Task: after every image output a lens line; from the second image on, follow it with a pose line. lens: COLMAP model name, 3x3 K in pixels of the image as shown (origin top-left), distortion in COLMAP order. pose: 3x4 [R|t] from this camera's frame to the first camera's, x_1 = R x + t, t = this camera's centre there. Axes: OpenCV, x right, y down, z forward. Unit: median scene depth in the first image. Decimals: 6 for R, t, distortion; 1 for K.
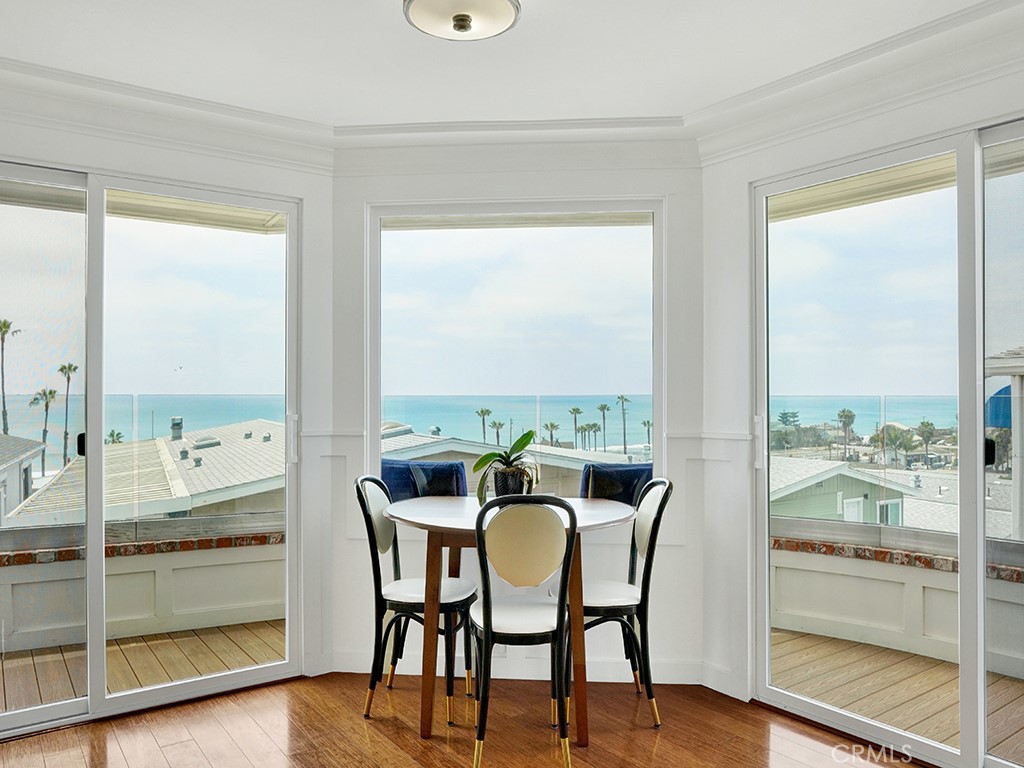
lens RADIAL K [[750.3, 0, 506.8], [0, 750.3, 394.2], [0, 0, 1]] dist [-0.091920, 0.069569]
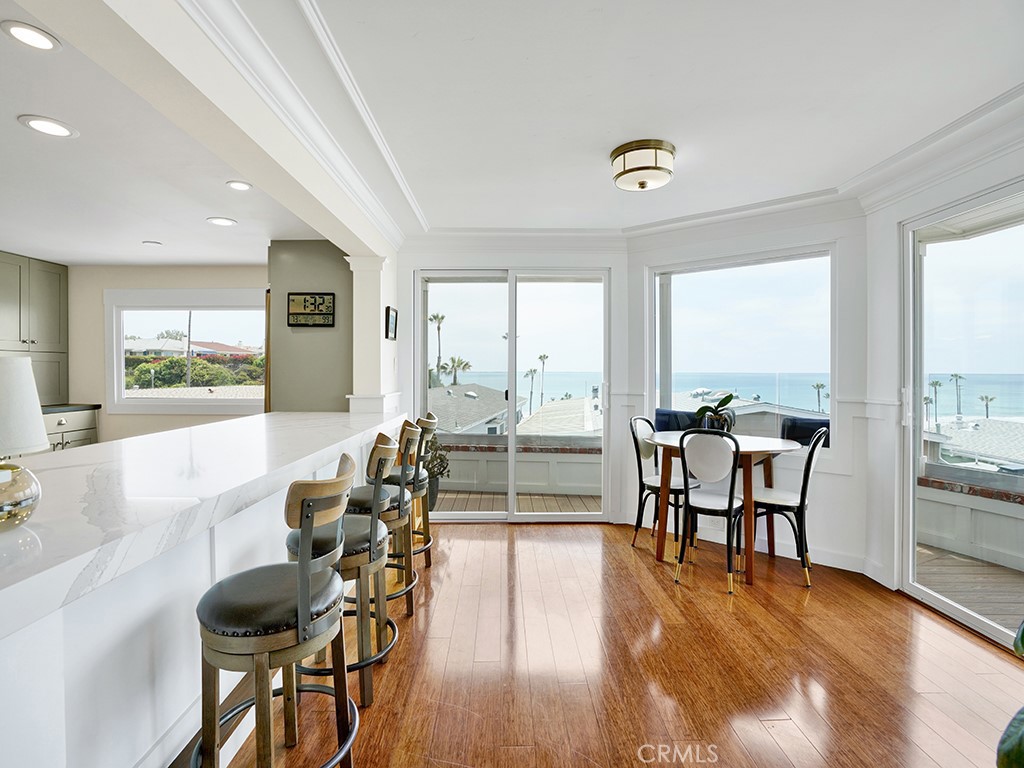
lens RADIAL K [[488.3, 0, 506.1], [0, 488.3, 383.2], [0, 0, 1]] dist [-0.061200, 0.024805]
pose [[0.814772, 0.014366, -0.579603, 0.241356], [-0.001036, 0.999727, 0.023323, -0.000957], [0.579781, -0.018402, 0.814565, -0.166248]]
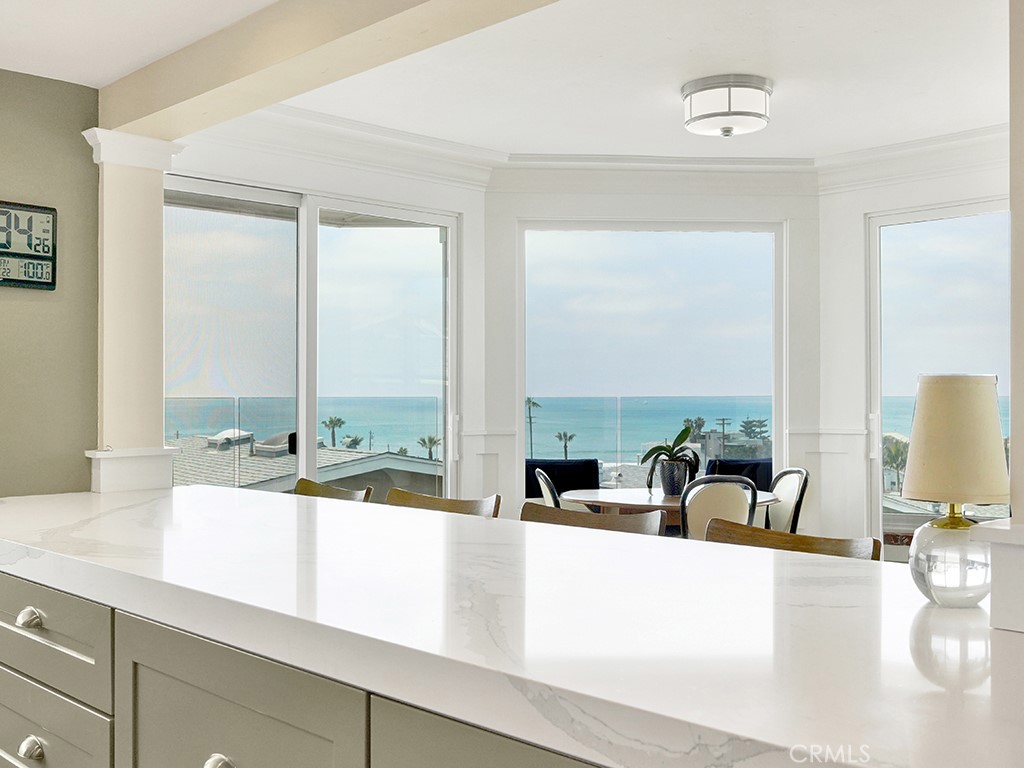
lens RADIAL K [[1073.9, 0, 512.0], [0, 1073.9, 384.0], [0, 0, 1]] dist [-0.003981, -0.005814]
pose [[0.988816, -0.001275, 0.149132, -0.473553], [0.003013, 0.999930, -0.011428, 0.000141], [-0.149107, 0.011749, 0.988751, -0.585684]]
